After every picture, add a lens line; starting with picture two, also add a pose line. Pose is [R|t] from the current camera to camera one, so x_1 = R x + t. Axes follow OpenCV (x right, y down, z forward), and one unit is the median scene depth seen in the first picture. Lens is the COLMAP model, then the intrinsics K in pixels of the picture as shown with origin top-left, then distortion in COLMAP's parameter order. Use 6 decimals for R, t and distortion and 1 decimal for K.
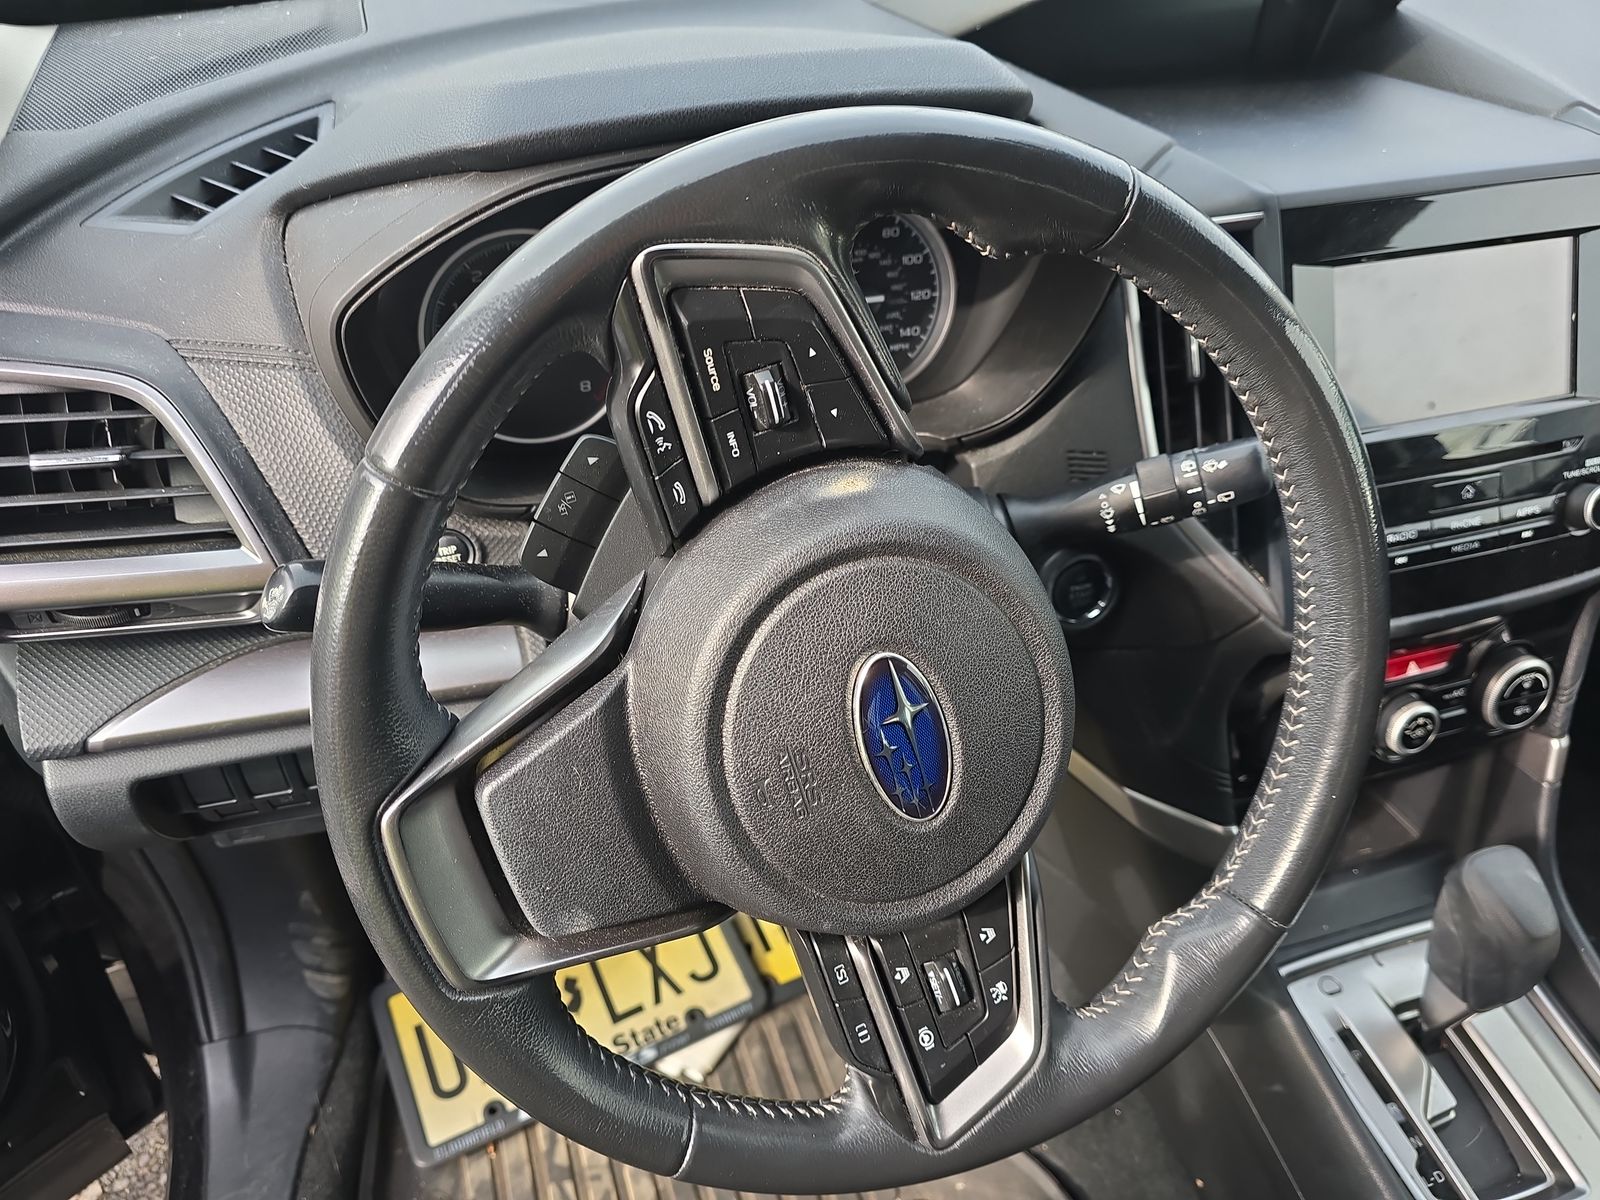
lens RADIAL K [[1077.1, 0, 775.8], [0, 1077.1, 567.6], [0, 0, 1]] dist [-0.016756, -0.005421]
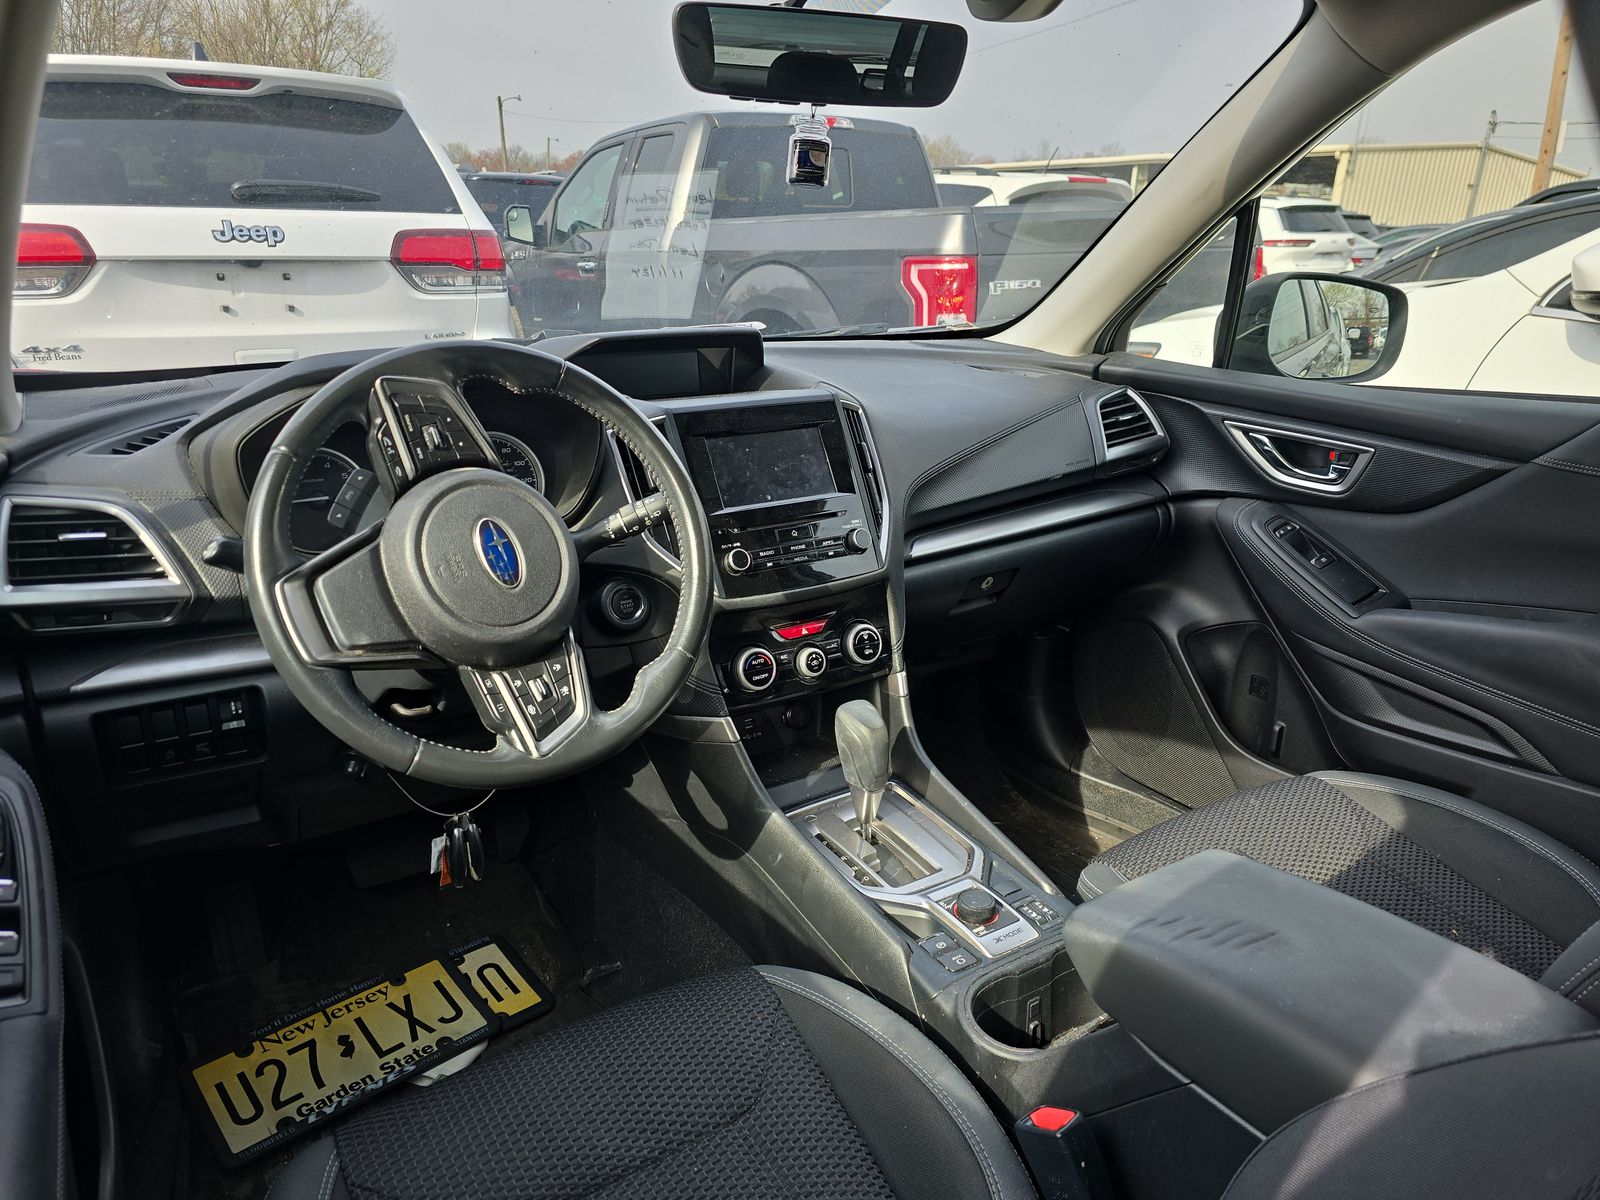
lens RADIAL K [[1077.1, 0, 803.1], [0, 1077.1, 600.0], [0, 0, 1]] dist [-0.016756, -0.005421]
pose [[0.959594, -0.090971, 0.266278, 0.121796], [0.191976, 0.903515, -0.383153, 1.329051], [-0.205730, 0.418790, 0.884472, -1.281641]]
